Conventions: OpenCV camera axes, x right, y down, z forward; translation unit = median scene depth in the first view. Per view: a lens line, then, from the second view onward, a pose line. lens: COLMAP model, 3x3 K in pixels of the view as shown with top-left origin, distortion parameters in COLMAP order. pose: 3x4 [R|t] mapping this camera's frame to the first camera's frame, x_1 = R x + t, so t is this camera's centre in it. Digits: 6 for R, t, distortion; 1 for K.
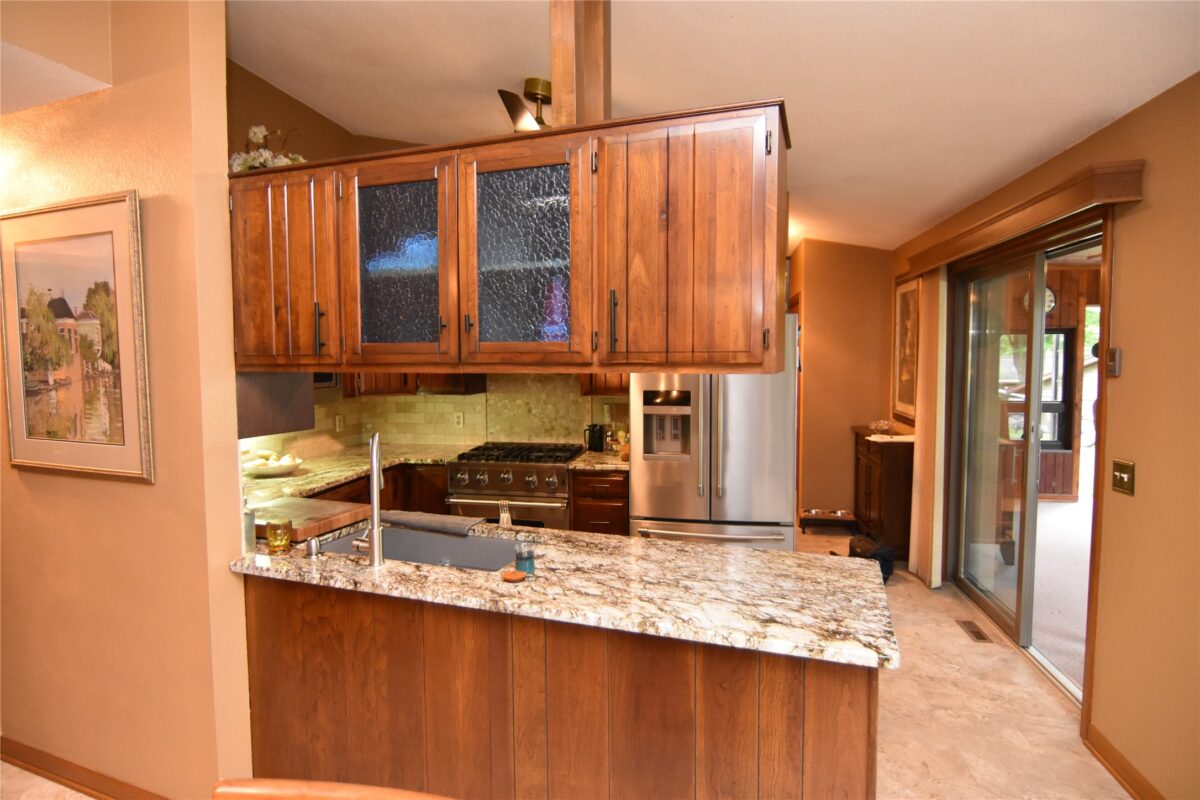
lens RADIAL K [[637.9, 0, 600.0], [0, 637.9, 390.2], [0, 0, 1]] dist [0.003213, -0.020185]
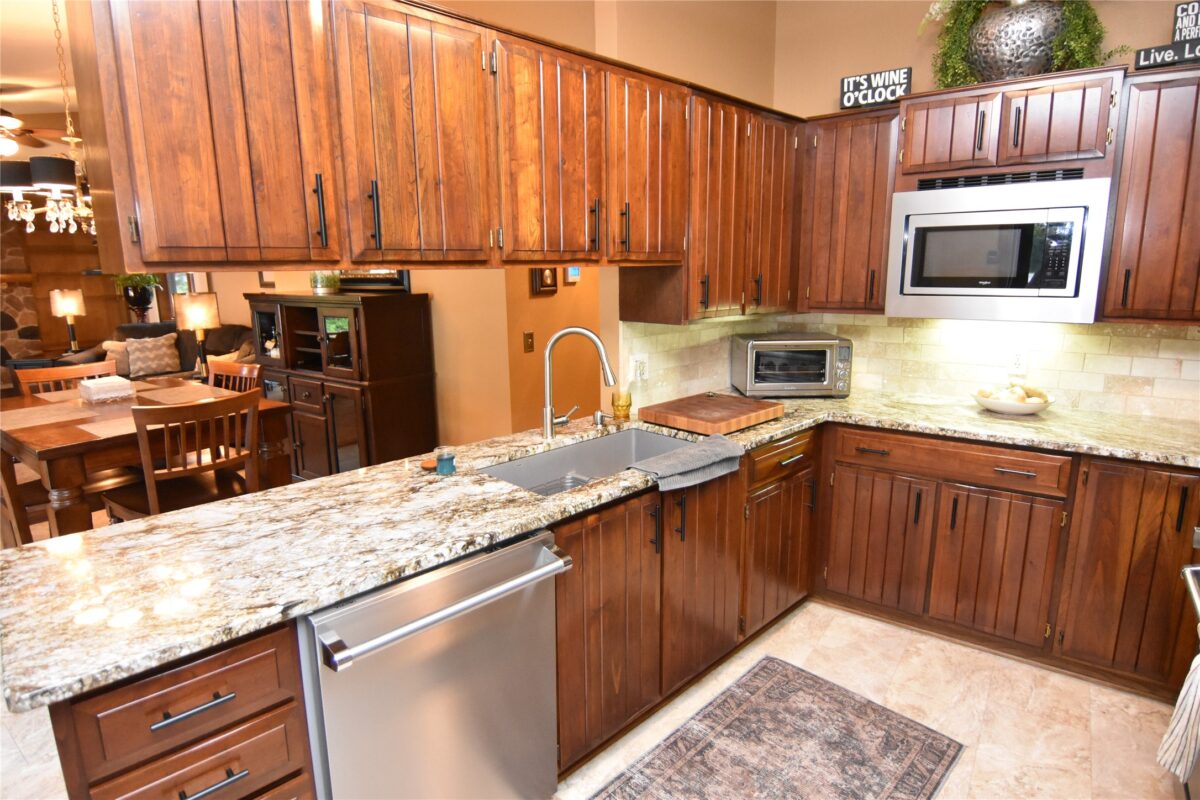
lens RADIAL K [[637.9, 0, 602.8], [0, 637.9, 389.4], [0, 0, 1]] dist [0.003213, -0.020185]
pose [[-0.435412, 0.182008, -0.881640, 0.303737], [-0.034592, 0.975243, 0.218415, -0.034088], [0.899566, 0.125598, -0.418337, 0.777663]]
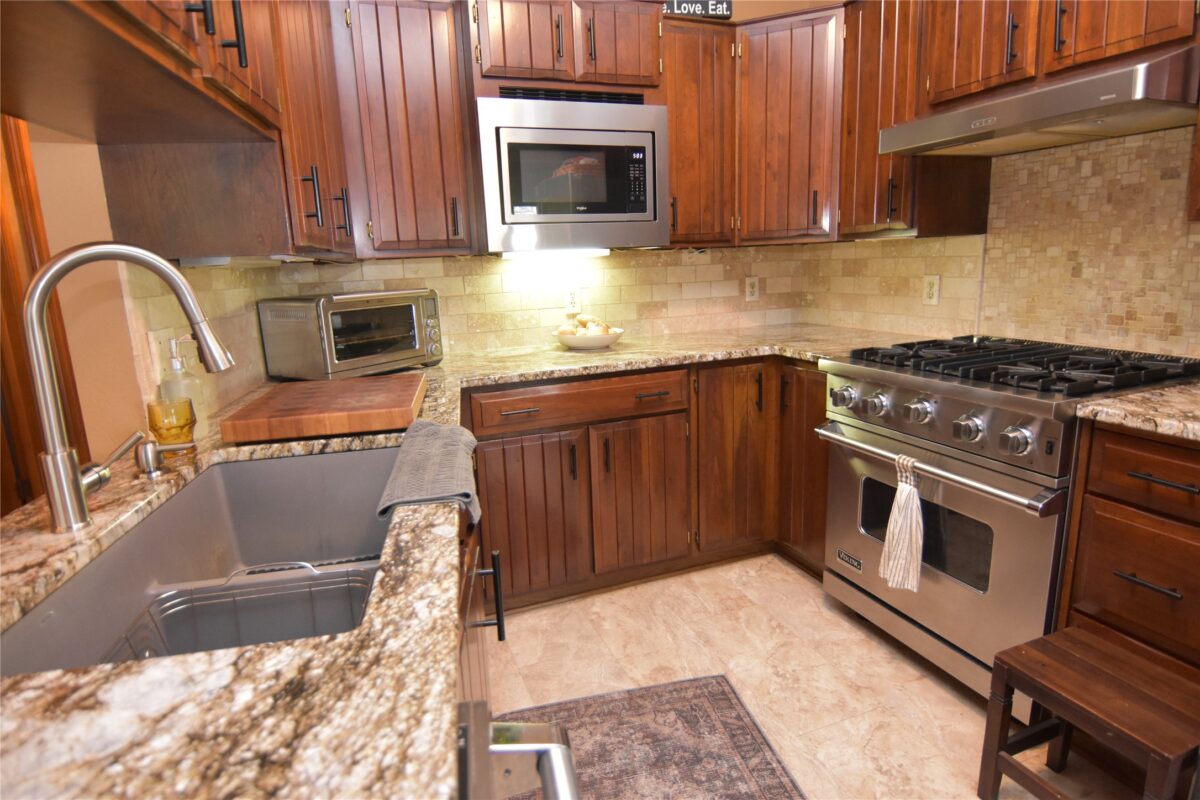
lens RADIAL K [[637.9, 0, 593.1], [0, 637.9, 392.3], [0, 0, 1]] dist [0.003213, -0.020185]
pose [[0.520280, 0.158049, -0.839243, 0.108683], [-0.010783, 0.983863, 0.178600, 0.044547], [0.853927, -0.083872, 0.513589, 0.546140]]
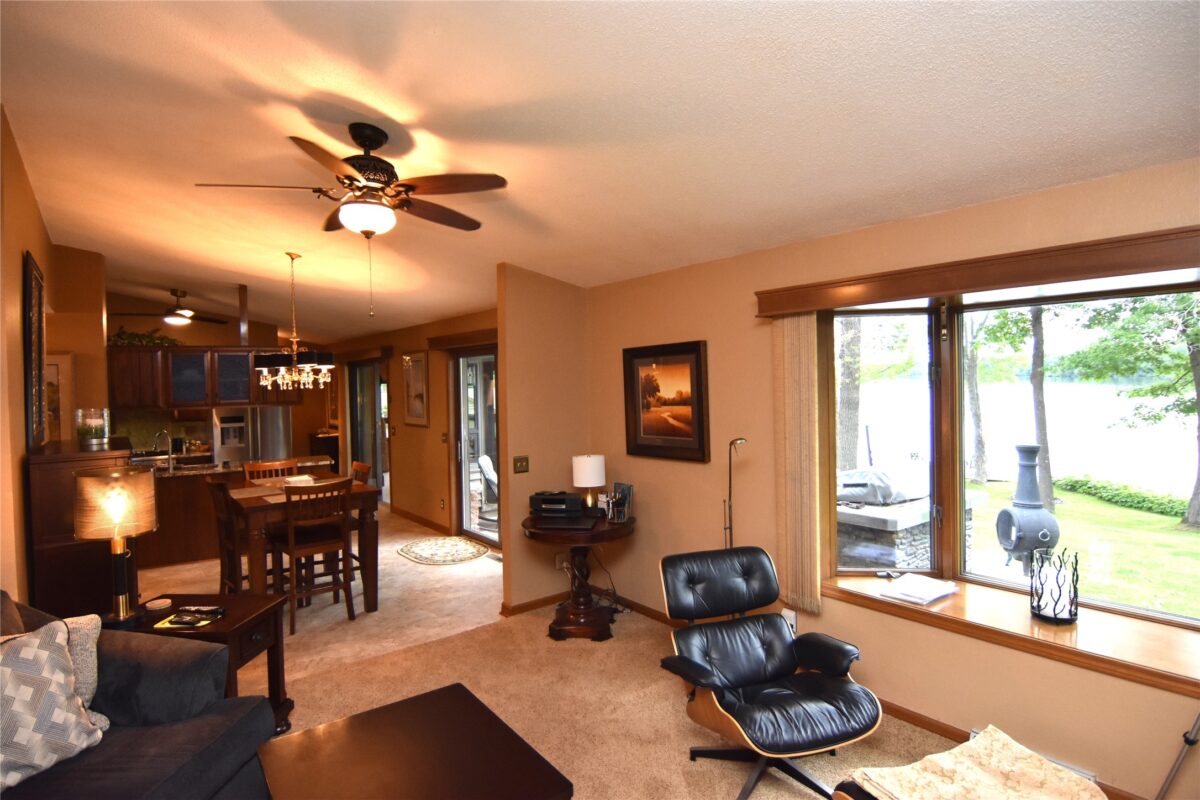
lens RADIAL K [[637.9, 0, 603.2], [0, 637.9, 397.2], [0, 0, 1]] dist [0.003213, -0.020185]
pose [[0.659722, -0.027618, 0.751002, -0.643428], [0.060644, 0.998022, -0.016572, 0.044015], [-0.749058, 0.056476, 0.660092, -1.330392]]
